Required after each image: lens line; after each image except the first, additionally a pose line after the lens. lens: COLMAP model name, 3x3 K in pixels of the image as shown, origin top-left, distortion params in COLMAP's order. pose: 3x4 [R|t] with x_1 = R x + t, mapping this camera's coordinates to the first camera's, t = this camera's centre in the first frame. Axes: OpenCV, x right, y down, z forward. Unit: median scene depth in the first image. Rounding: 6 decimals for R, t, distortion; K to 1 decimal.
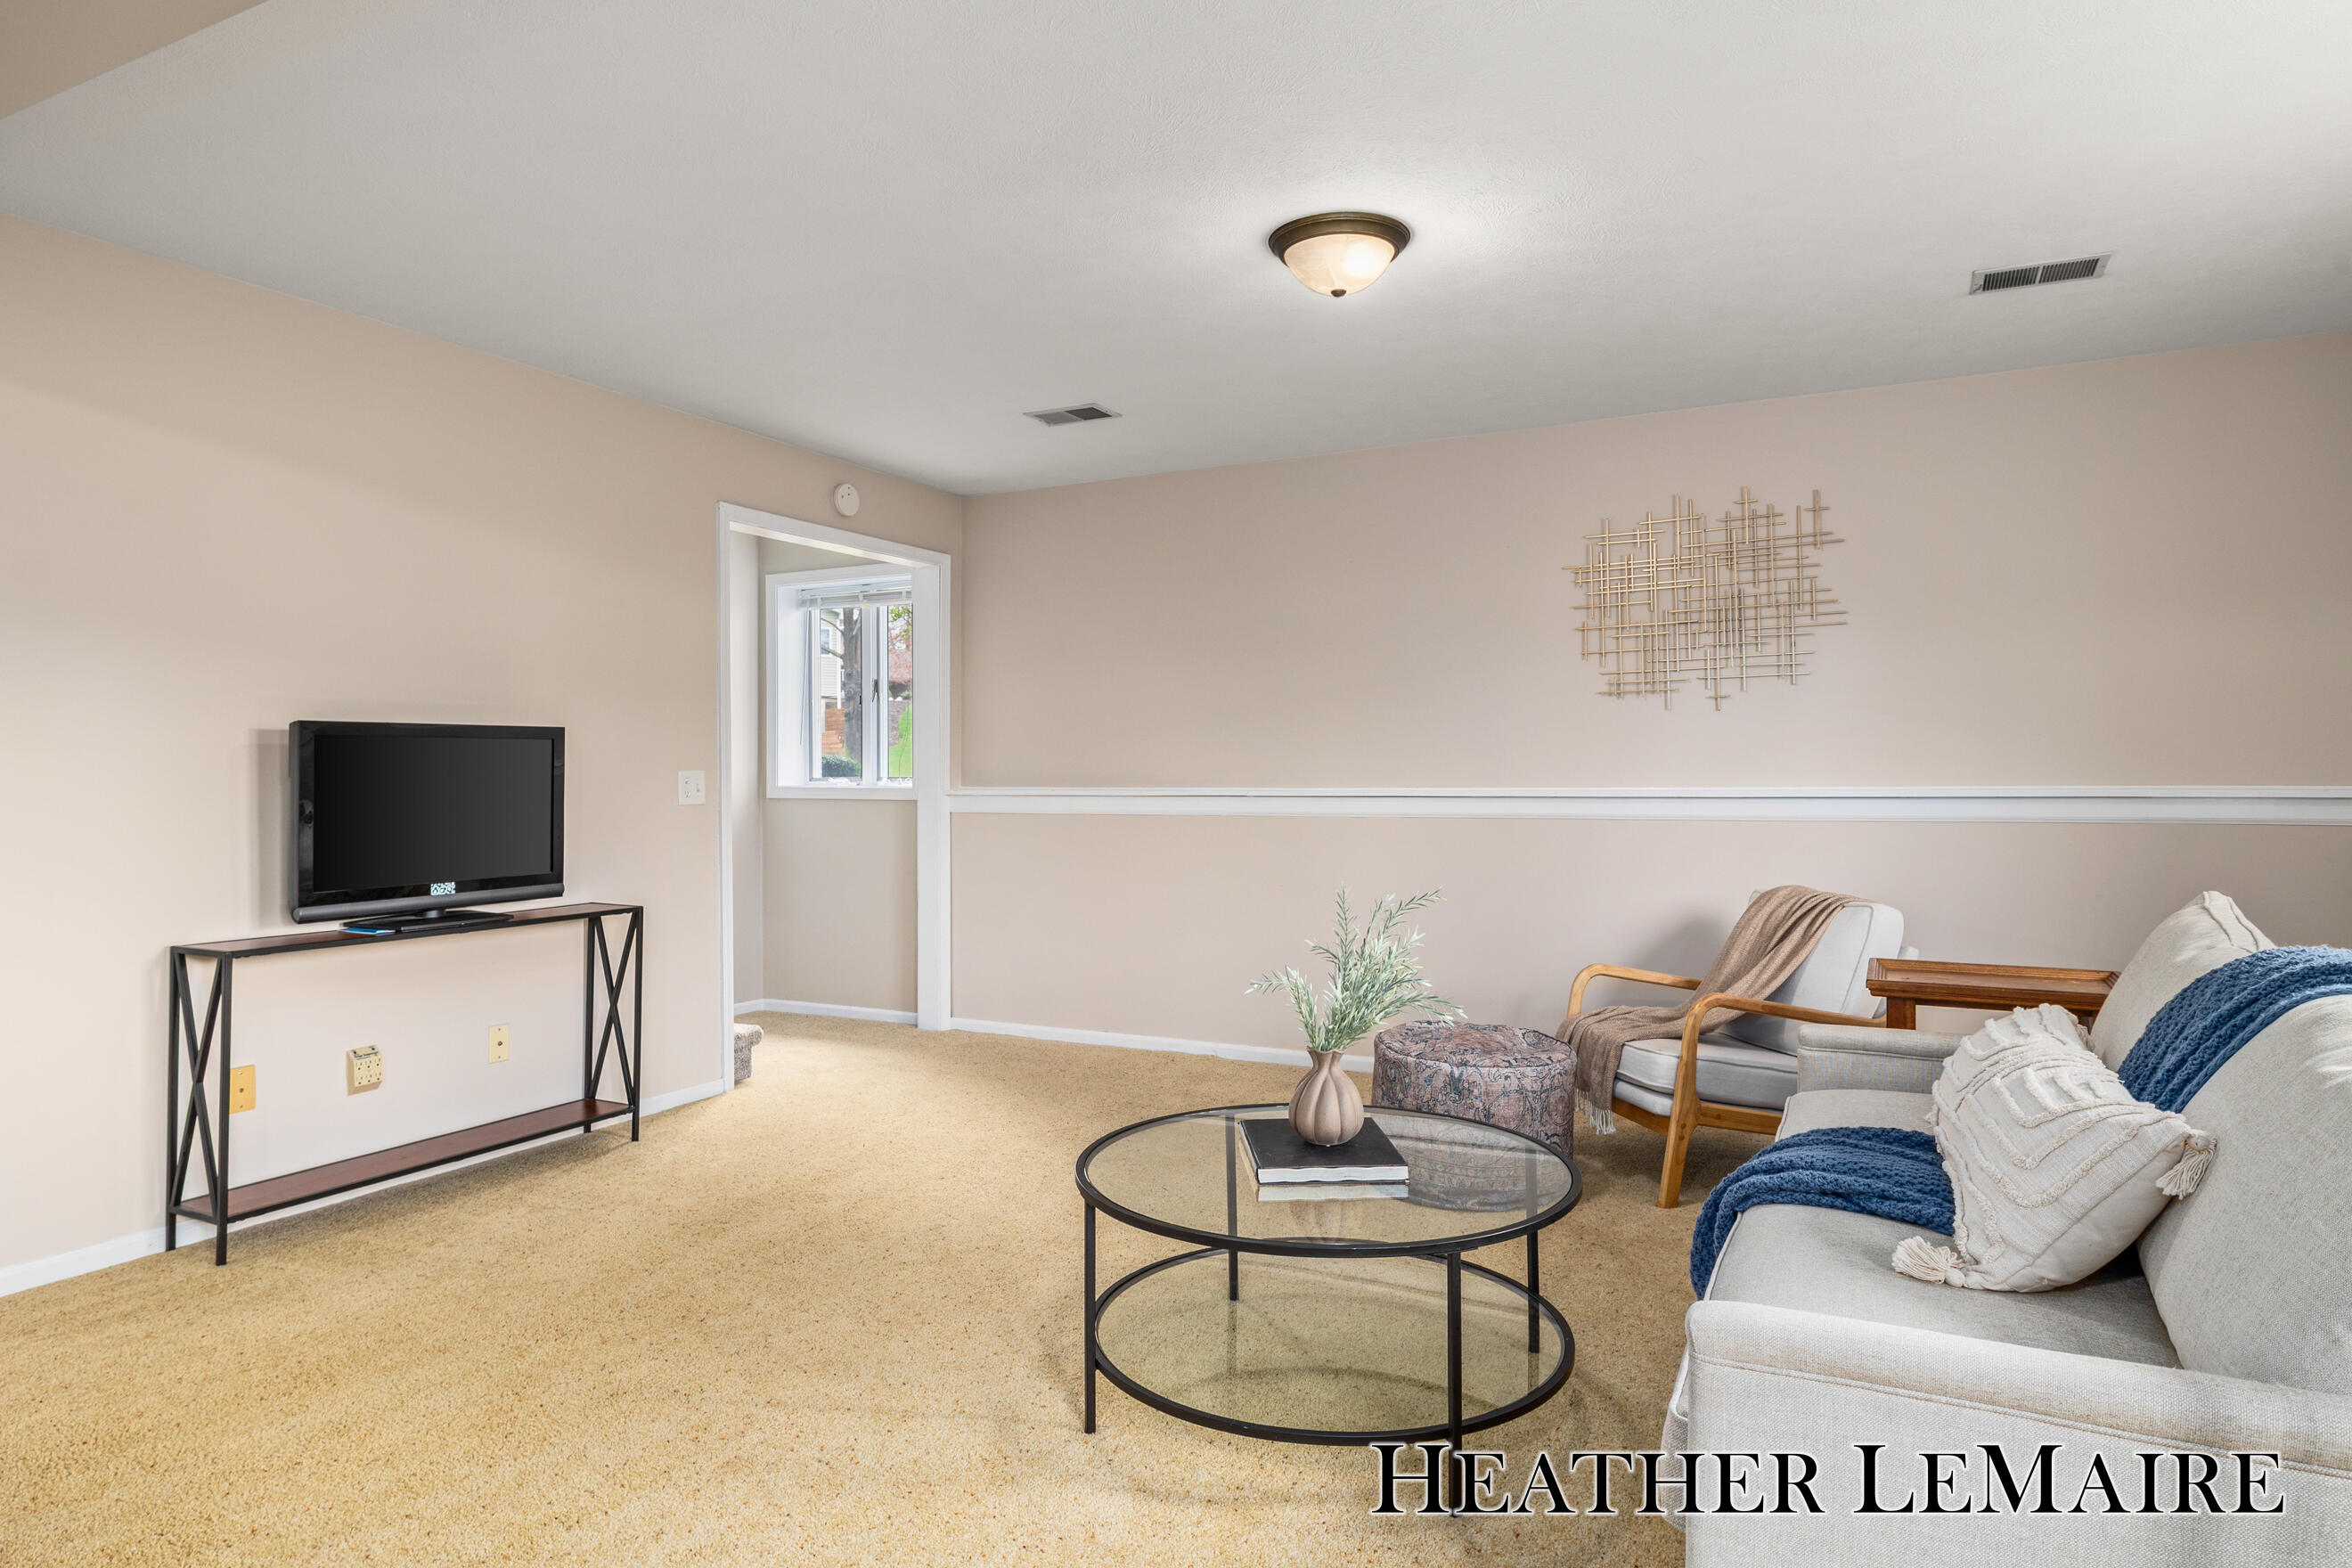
lens RADIAL K [[1312.3, 0, 1181.2], [0, 1312.3, 778.1], [0, 0, 1]] dist [0.004293, -0.000428]
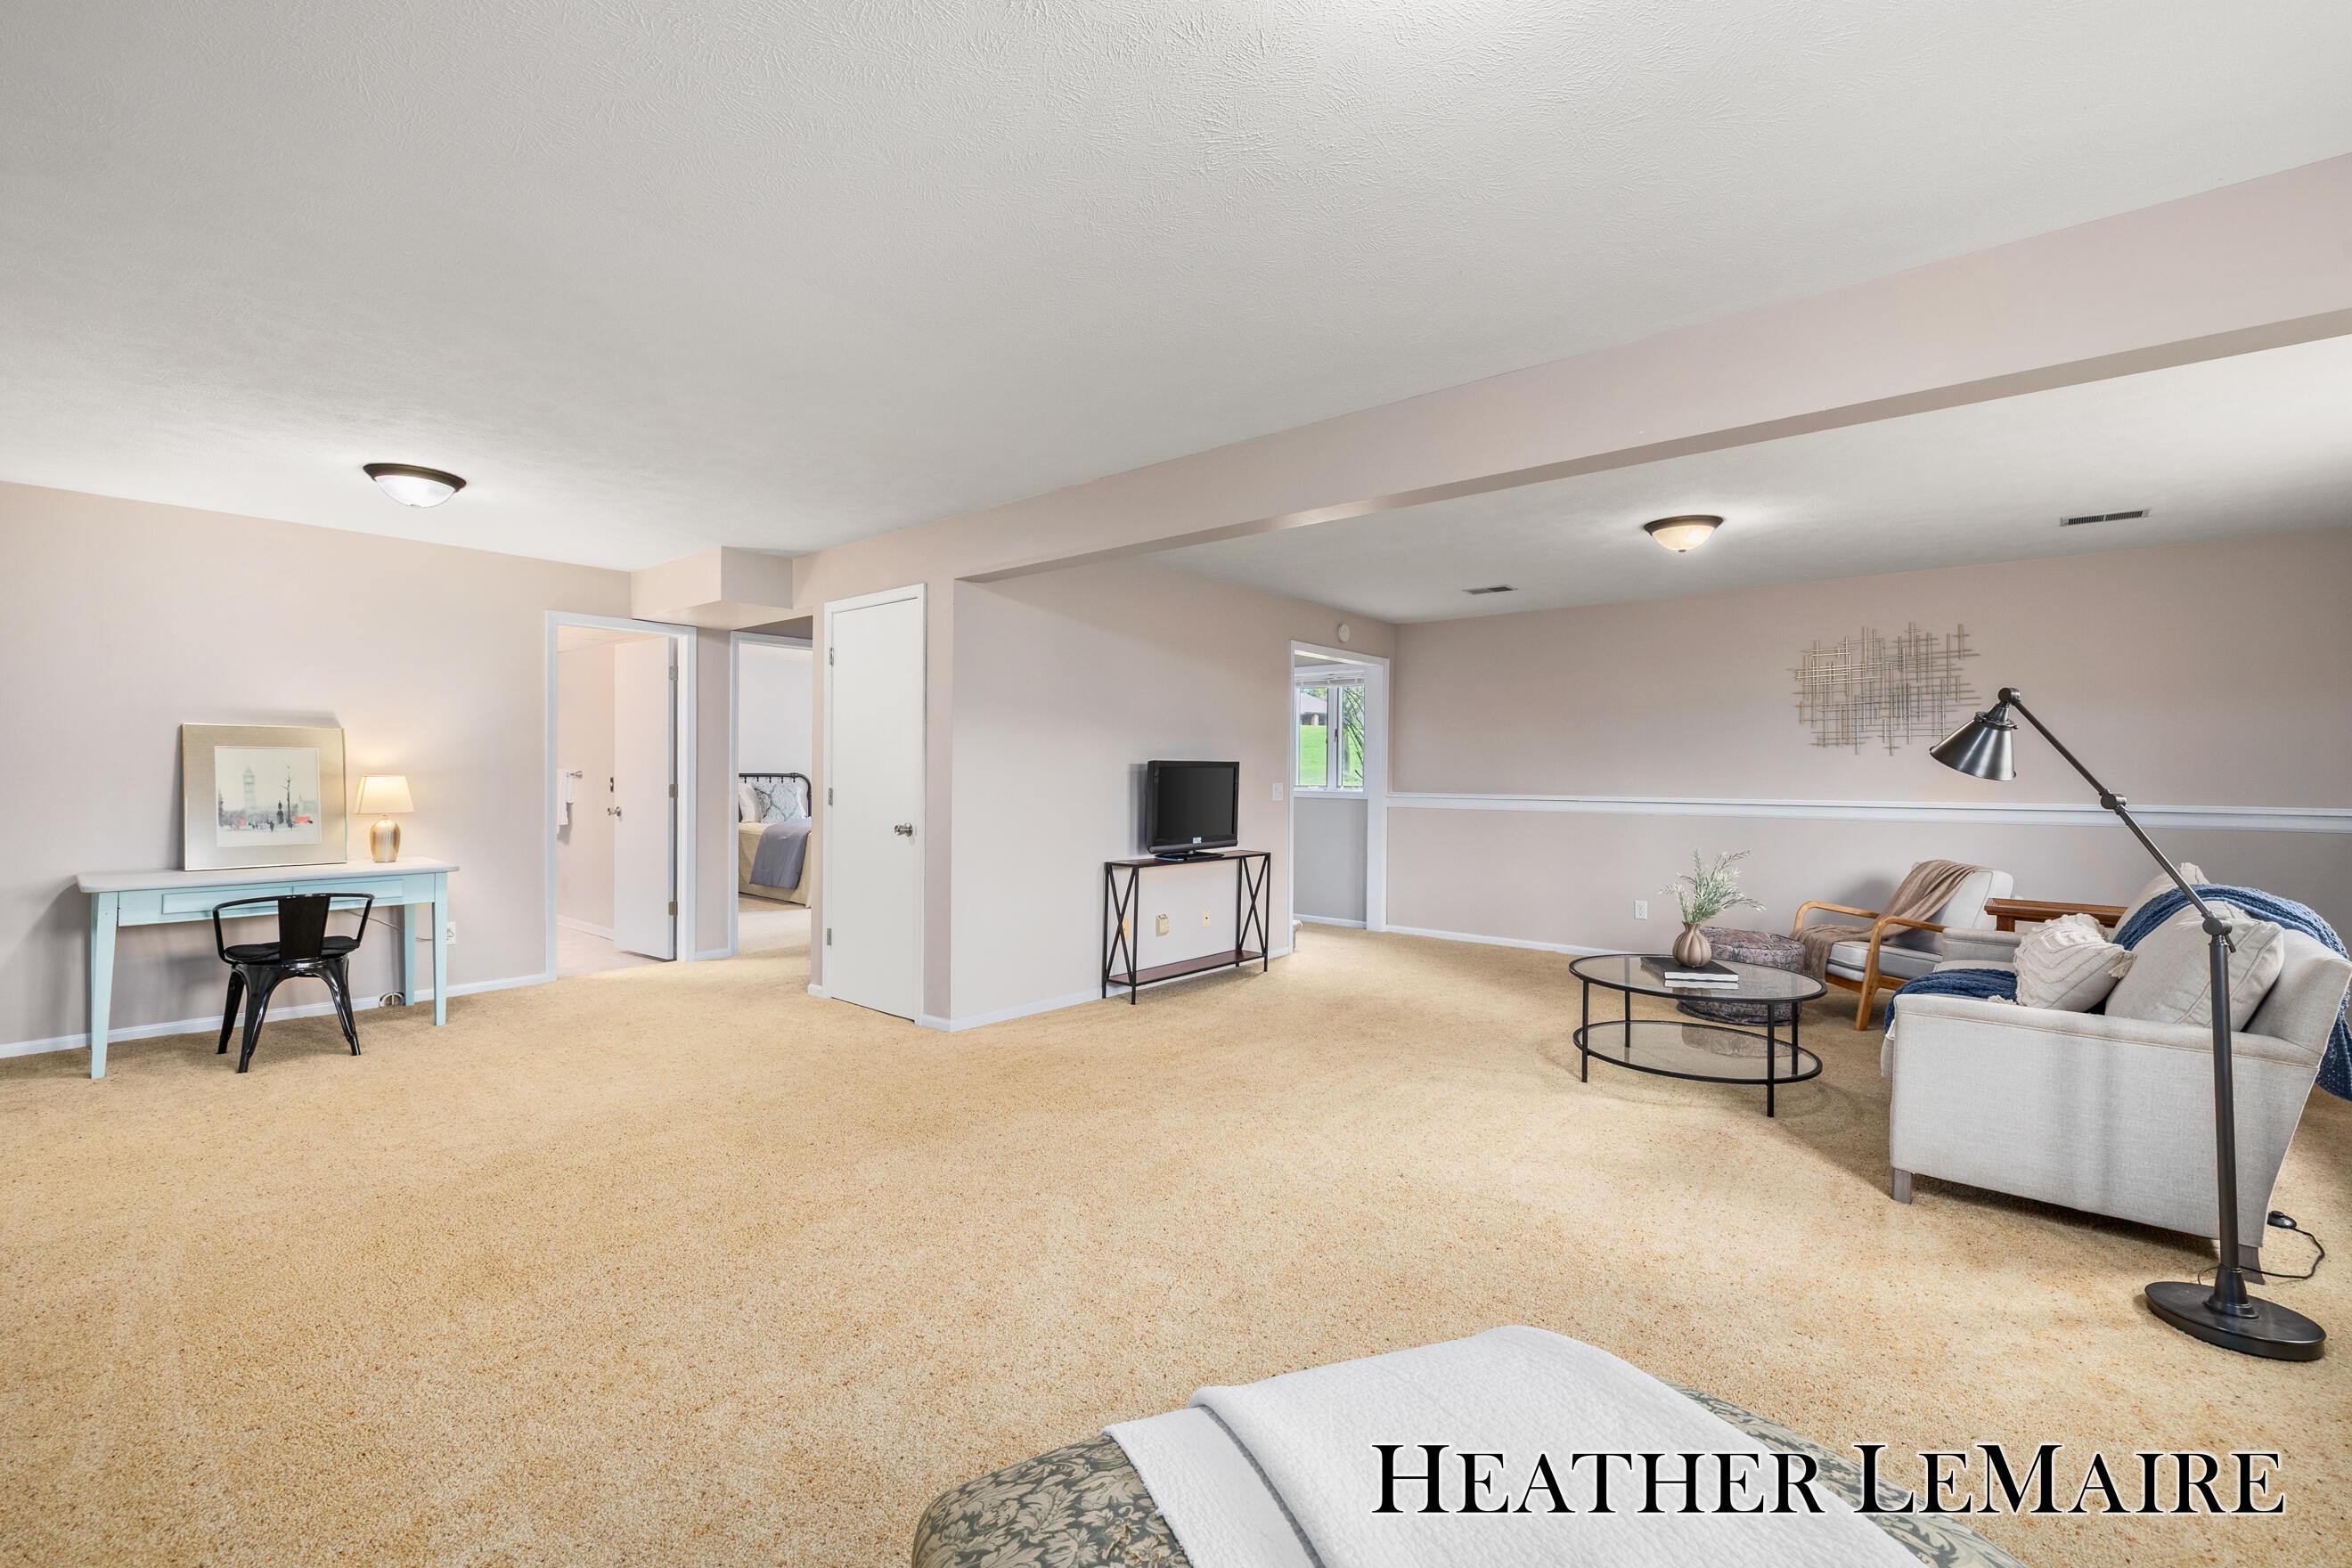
lens RADIAL K [[994.4, 0, 1176.0], [0, 994.4, 777.9], [0, 0, 1]] dist [0.003383, -0.000072]
pose [[0.975647, 0.012562, -0.218985, -0.247057], [-0.012750, 0.999919, 0.000559, -0.014850], [0.218974, 0.002247, 0.975728, -0.534732]]
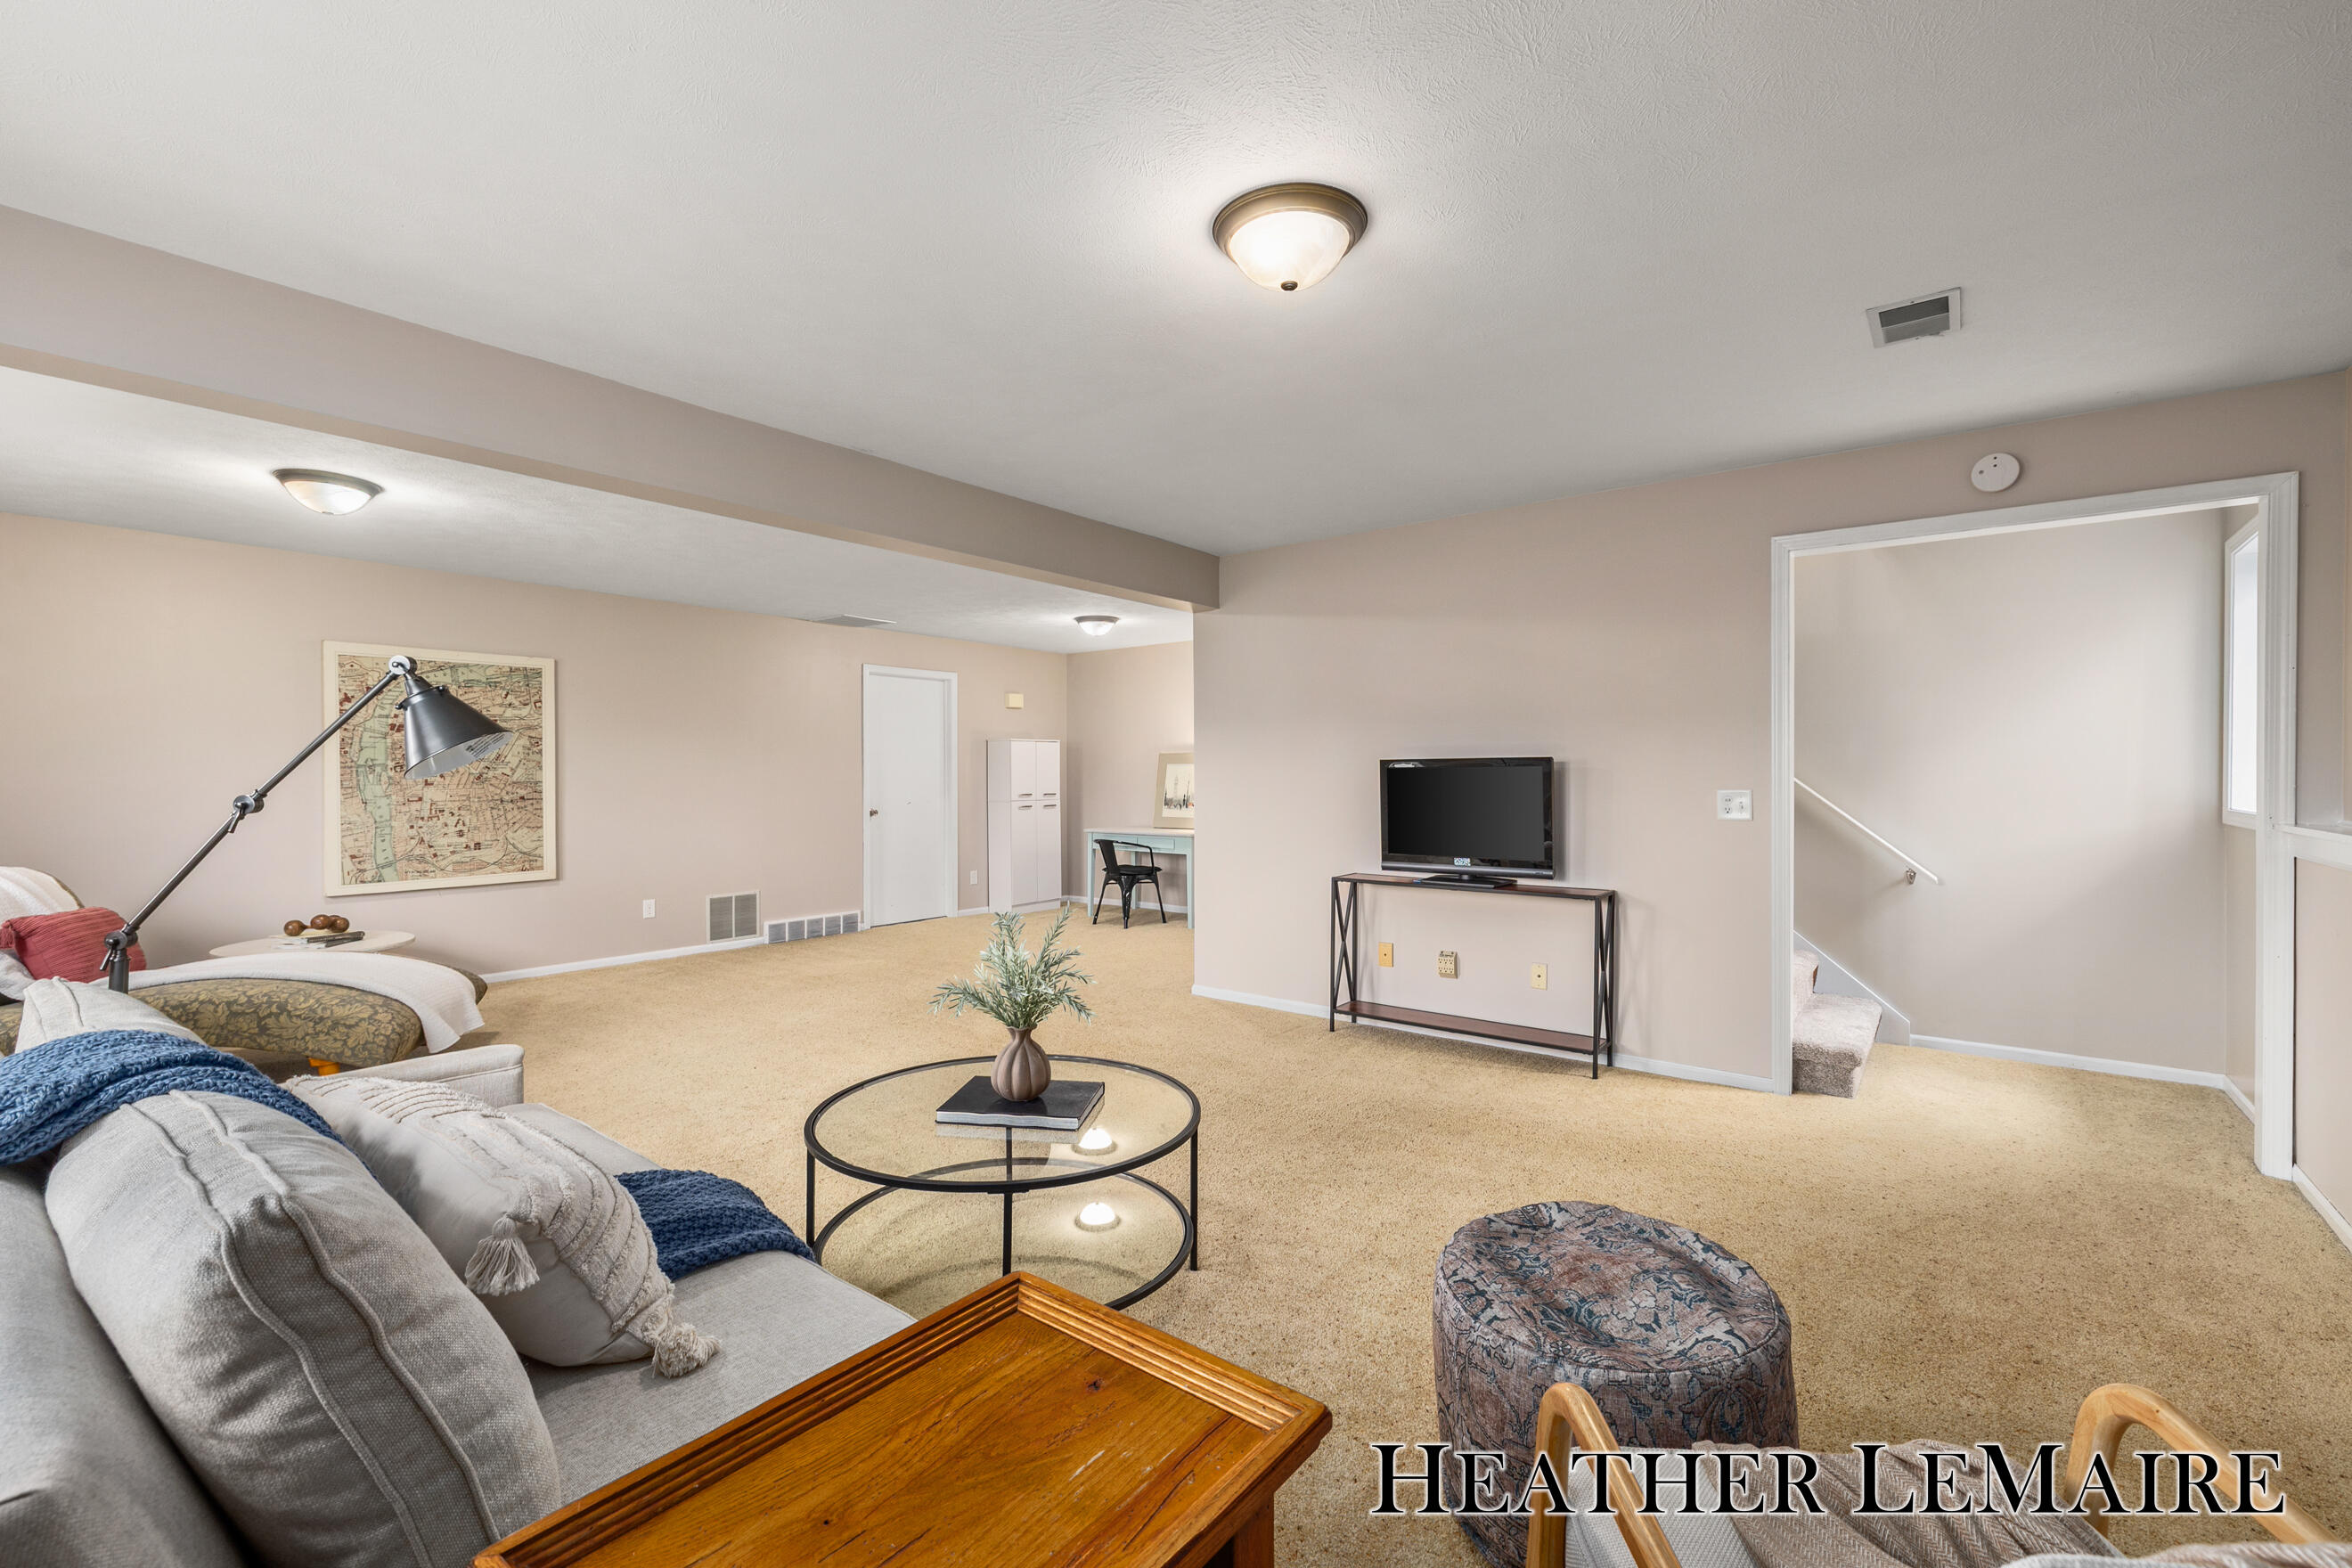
lens RADIAL K [[994.4, 0, 1193.4], [0, 994.4, 784.9], [0, 0, 1]] dist [0.003383, -0.000072]
pose [[-0.154030, 0.014064, -0.987966, 0.670880], [-0.005671, 0.999870, 0.015118, -0.025075], [0.988050, 0.007931, -0.153930, 0.852371]]
